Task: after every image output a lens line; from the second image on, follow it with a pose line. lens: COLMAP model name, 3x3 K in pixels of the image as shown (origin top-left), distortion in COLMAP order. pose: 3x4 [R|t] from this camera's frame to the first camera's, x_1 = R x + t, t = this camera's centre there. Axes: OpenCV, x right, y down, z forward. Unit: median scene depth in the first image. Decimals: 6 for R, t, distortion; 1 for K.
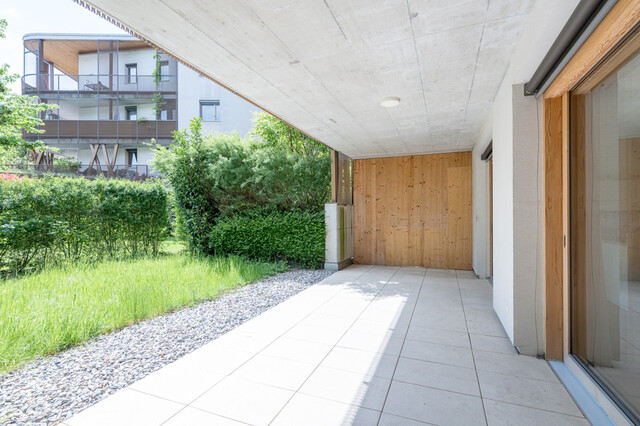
lens RADIAL K [[292.8, 0, 322.2], [0, 292.8, 213.5], [0, 0, 1]] dist [-0.002947, 0.000527]
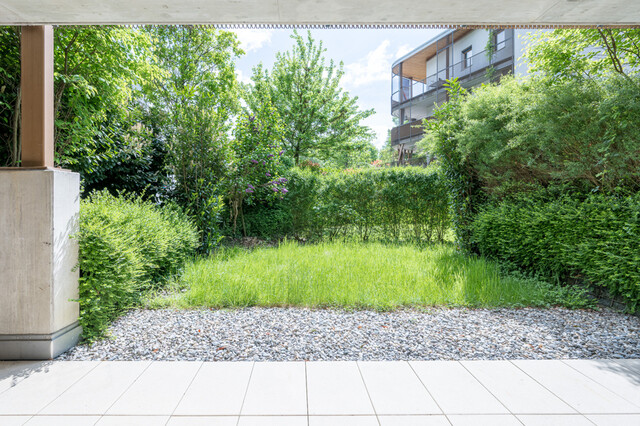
lens RADIAL K [[292.8, 0, 308.0], [0, 292.8, 200.0], [0, 0, 1]] dist [-0.002947, 0.000527]
pose [[0.388861, 0.003011, -0.921292, 0.151732], [0.001011, 0.999993, 0.003695, 0.000923], [0.921296, -0.002368, 0.388855, 0.316735]]
